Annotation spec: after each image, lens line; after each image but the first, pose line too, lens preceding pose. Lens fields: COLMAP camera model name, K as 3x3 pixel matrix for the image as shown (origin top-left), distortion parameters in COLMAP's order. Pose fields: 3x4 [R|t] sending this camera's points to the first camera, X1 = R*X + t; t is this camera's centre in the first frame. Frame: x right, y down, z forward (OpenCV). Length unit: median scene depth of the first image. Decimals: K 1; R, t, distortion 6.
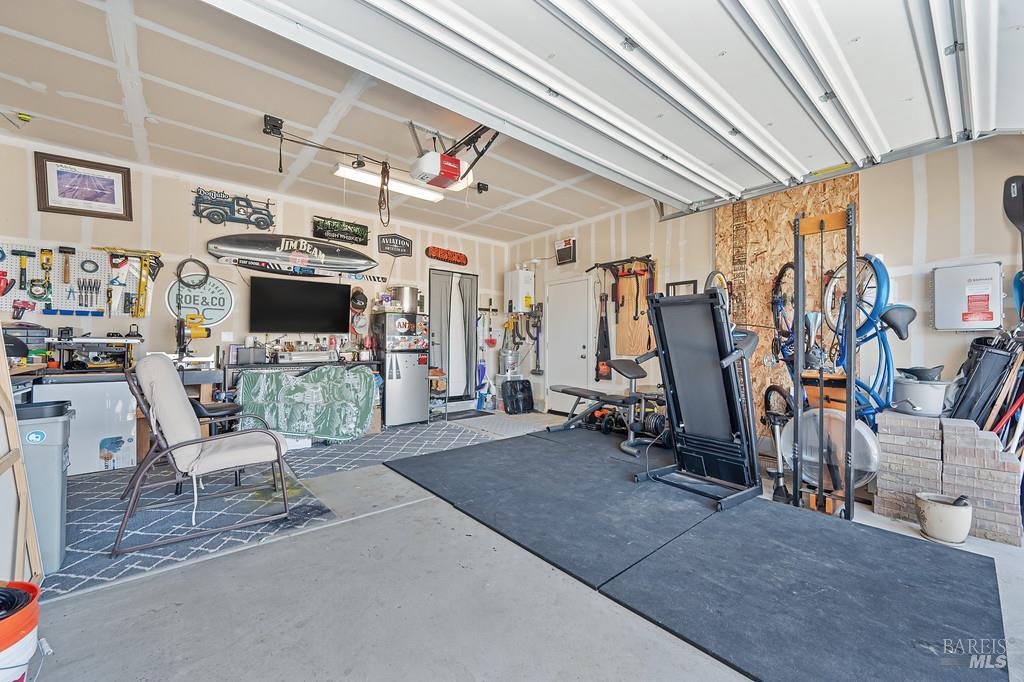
lens RADIAL K [[407.1, 0, 504.4], [0, 407.1, 338.9], [0, 0, 1]] dist [-0.000473, -0.000136]
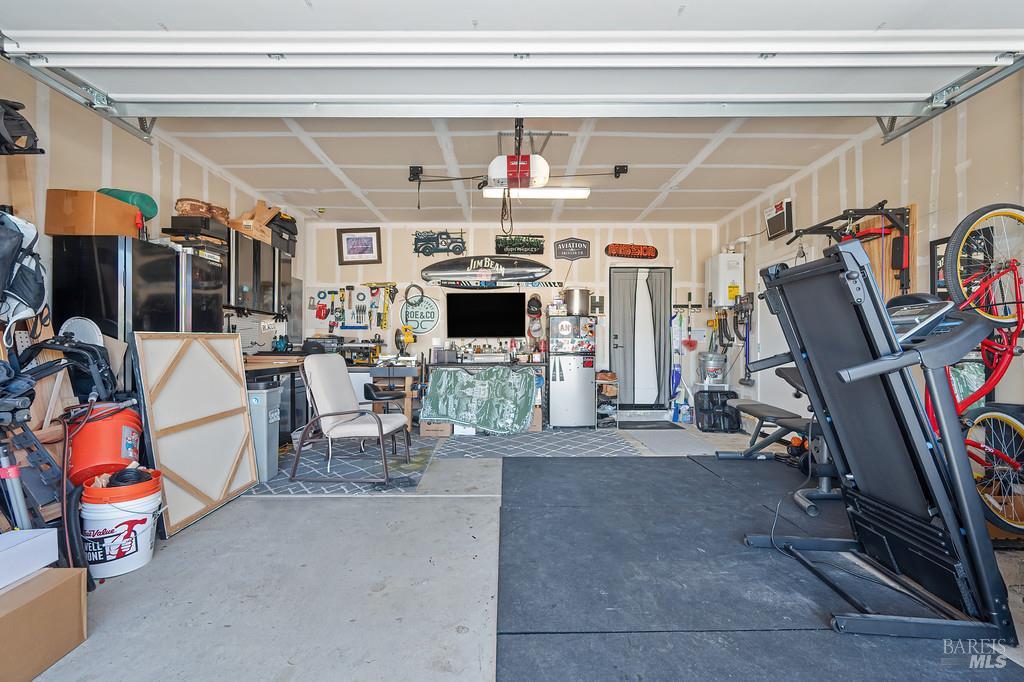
lens RADIAL K [[407.1, 0, 507.9], [0, 407.1, 343.3], [0, 0, 1]] dist [-0.000473, -0.000136]
pose [[0.764573, -0.011886, -0.644428, 0.336073], [0.011816, 0.999920, -0.004424, 0.008402], [0.644429, -0.004232, 0.764652, 0.160963]]
